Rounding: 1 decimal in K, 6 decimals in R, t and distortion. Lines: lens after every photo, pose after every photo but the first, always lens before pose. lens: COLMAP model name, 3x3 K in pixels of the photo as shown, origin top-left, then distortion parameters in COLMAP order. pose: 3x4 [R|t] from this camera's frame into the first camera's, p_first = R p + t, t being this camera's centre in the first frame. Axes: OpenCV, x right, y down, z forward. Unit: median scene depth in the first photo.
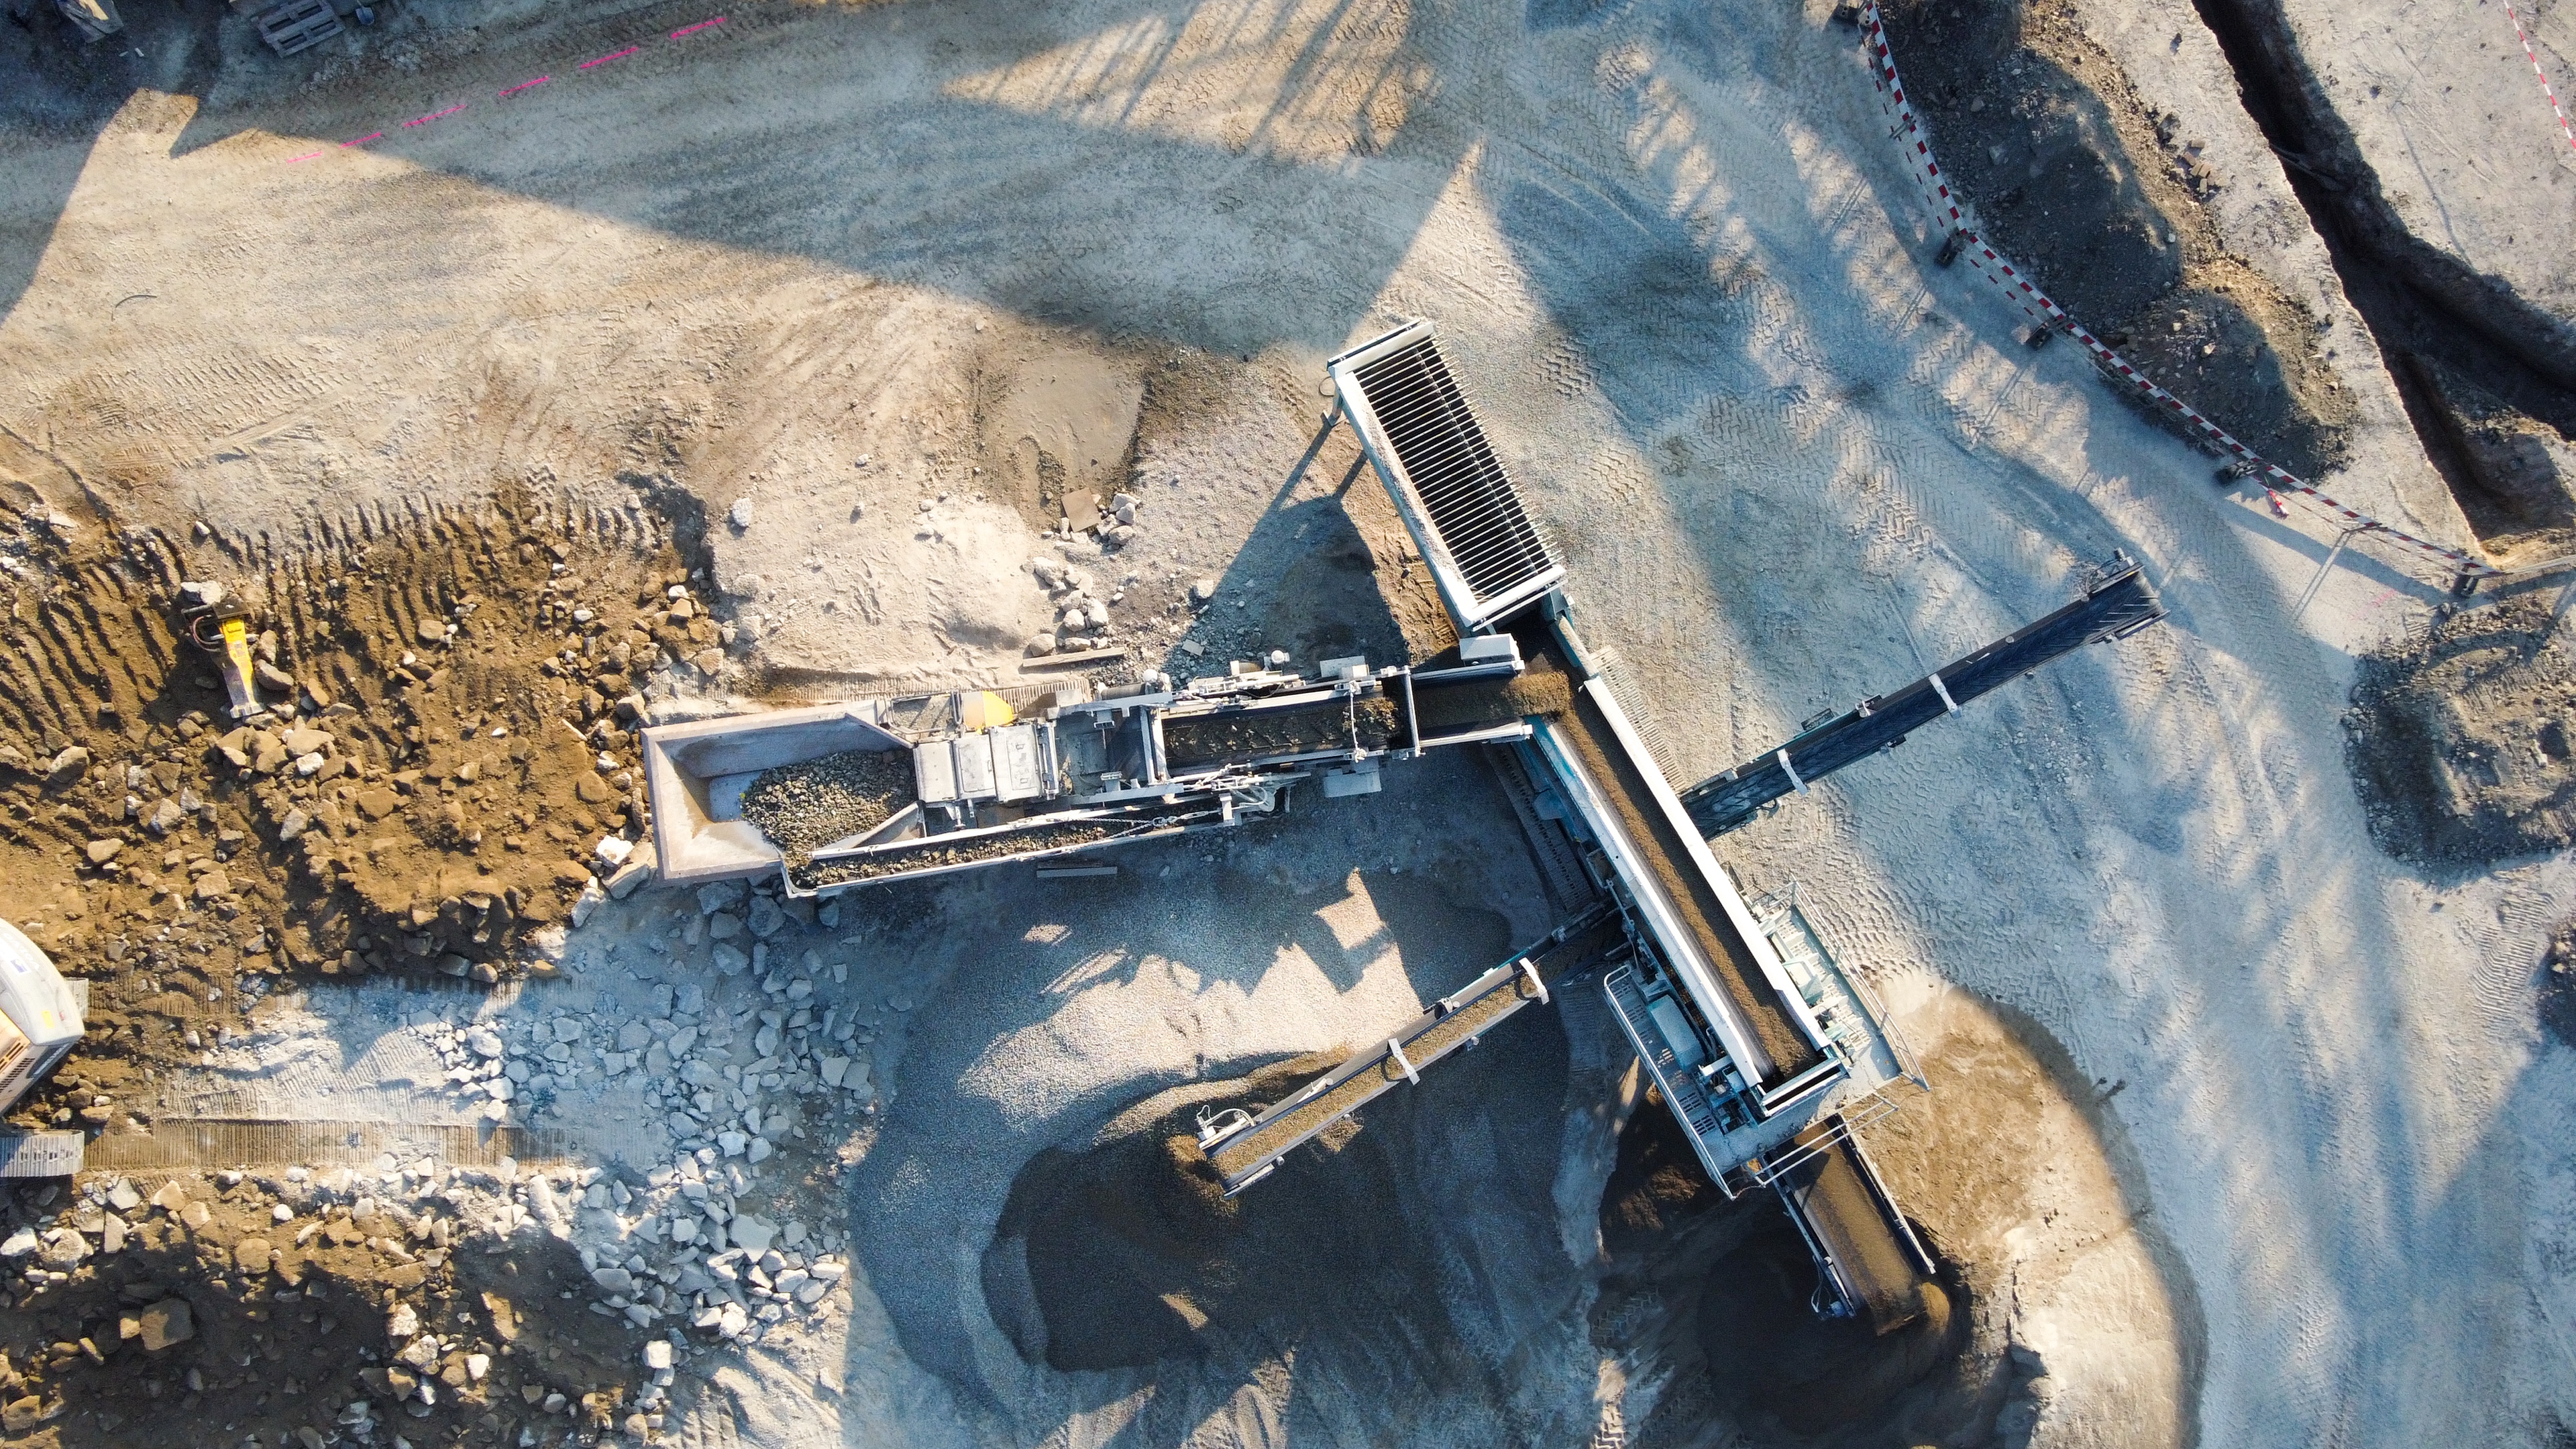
lens RADIAL K [[1956.8, 0, 1290.8], [0, 1956.8, 729.3], [0, 0, 1]] dist [0.007686, 0.028963]
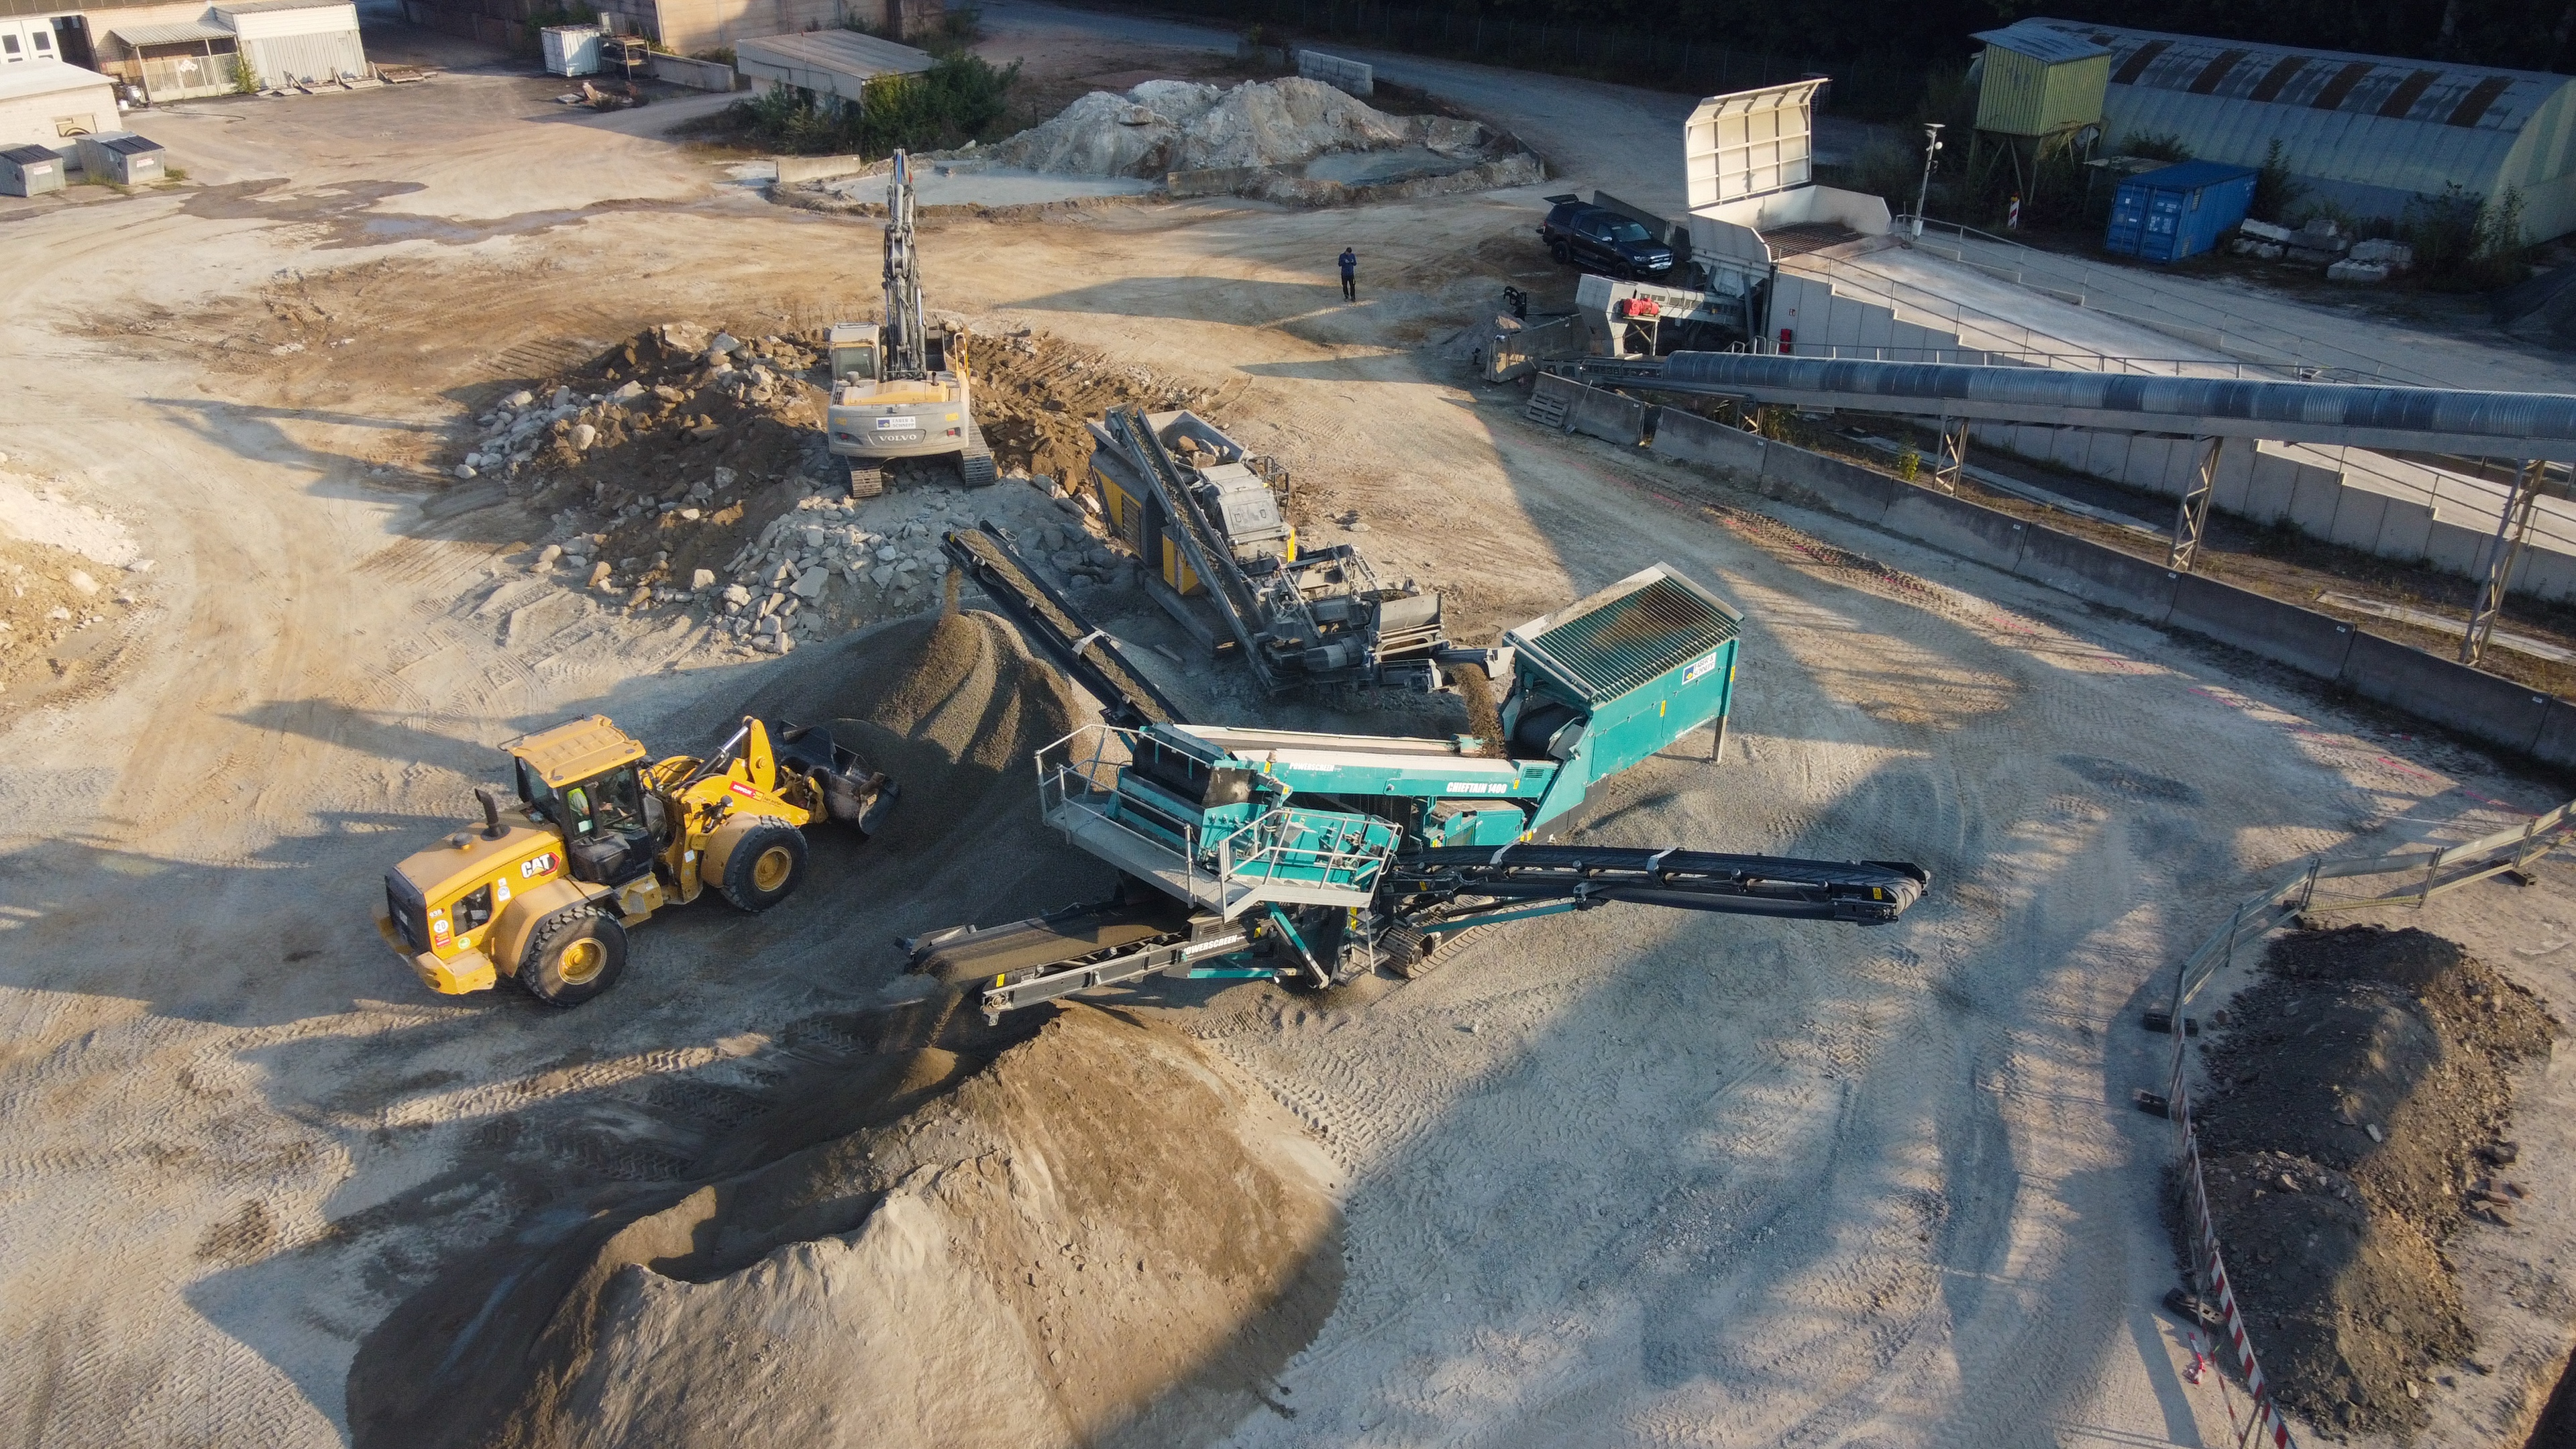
lens RADIAL K [[1956.8, 0, 1283.0], [0, 1956.8, 726.0], [0, 0, 1]] dist [0.007686, 0.028963]
pose [[0.323390, 0.426238, -0.844831, 0.876538], [-0.946264, 0.144037, -0.289547, 0.339460], [-0.001729, 0.893070, 0.449914, 0.516042]]
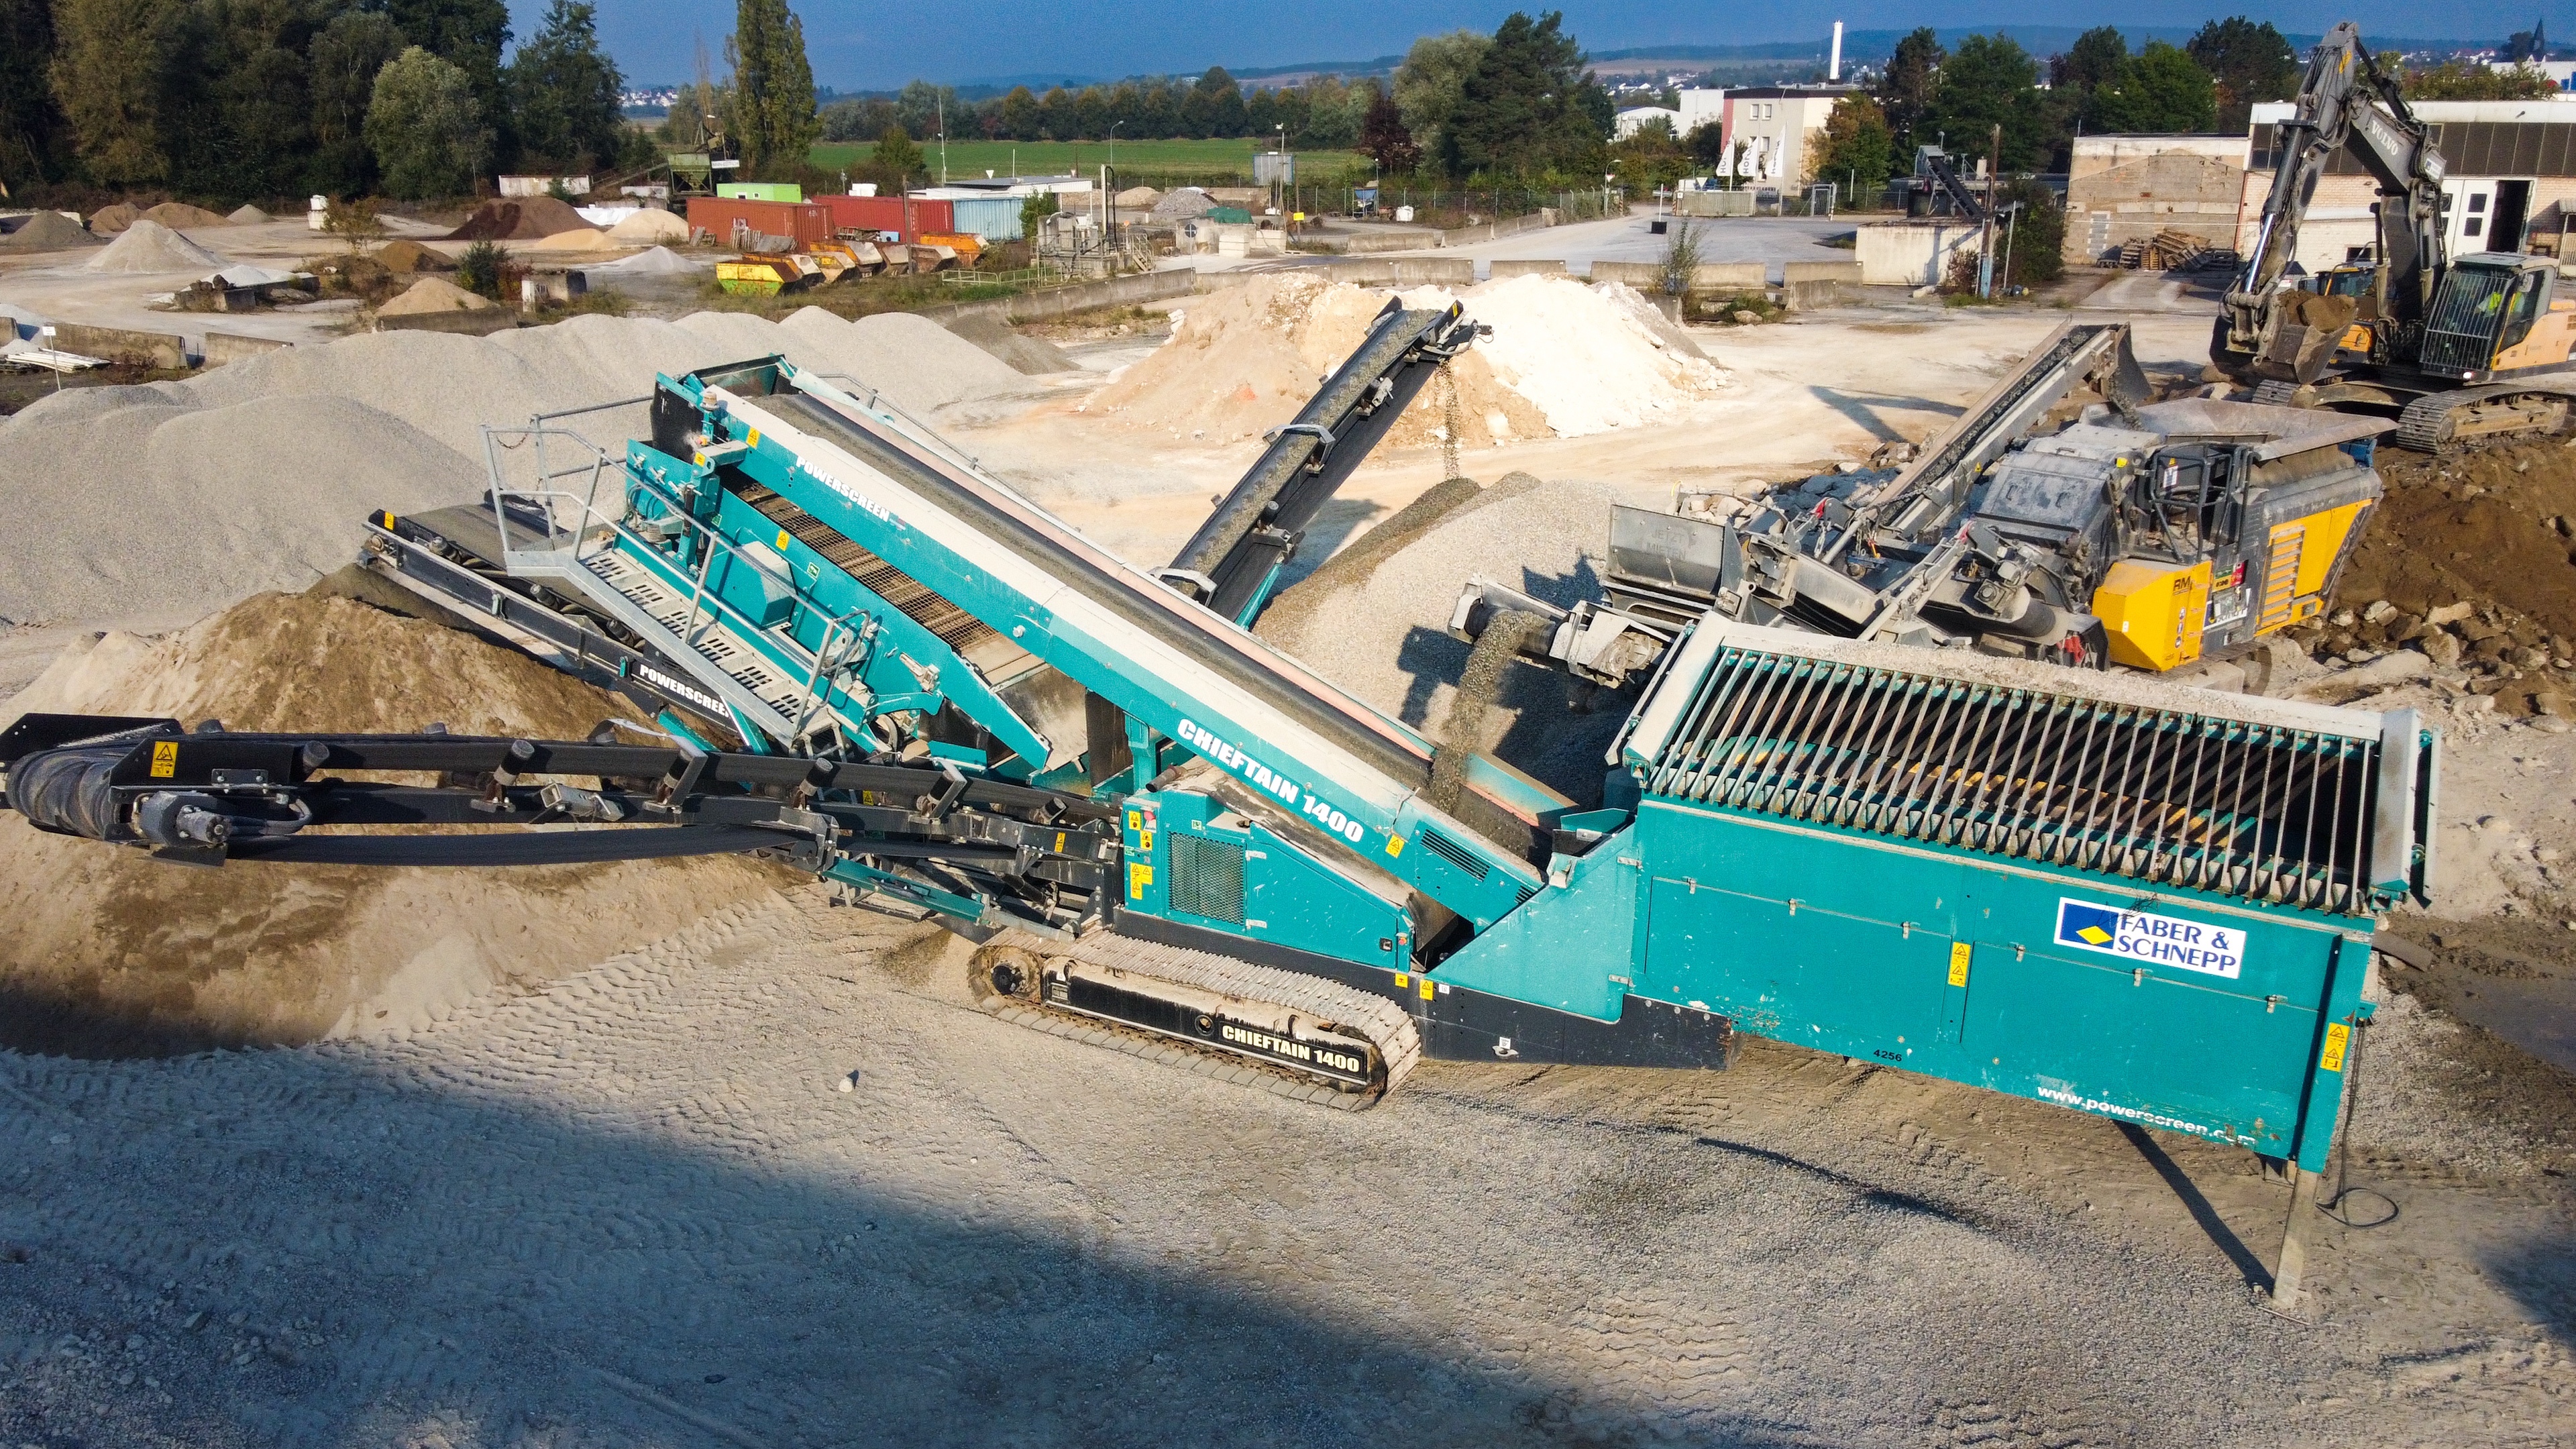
lens RADIAL K [[1956.8, 0, 1279.7], [0, 1956.8, 723.7], [0, 0, 1]] dist [0.007686, 0.028963]
pose [[-0.827388, 0.165475, -0.536700, 0.391828], [-0.561621, -0.249350, 0.788927, -0.338282], [-0.003278, 0.954171, 0.299244, 0.800630]]
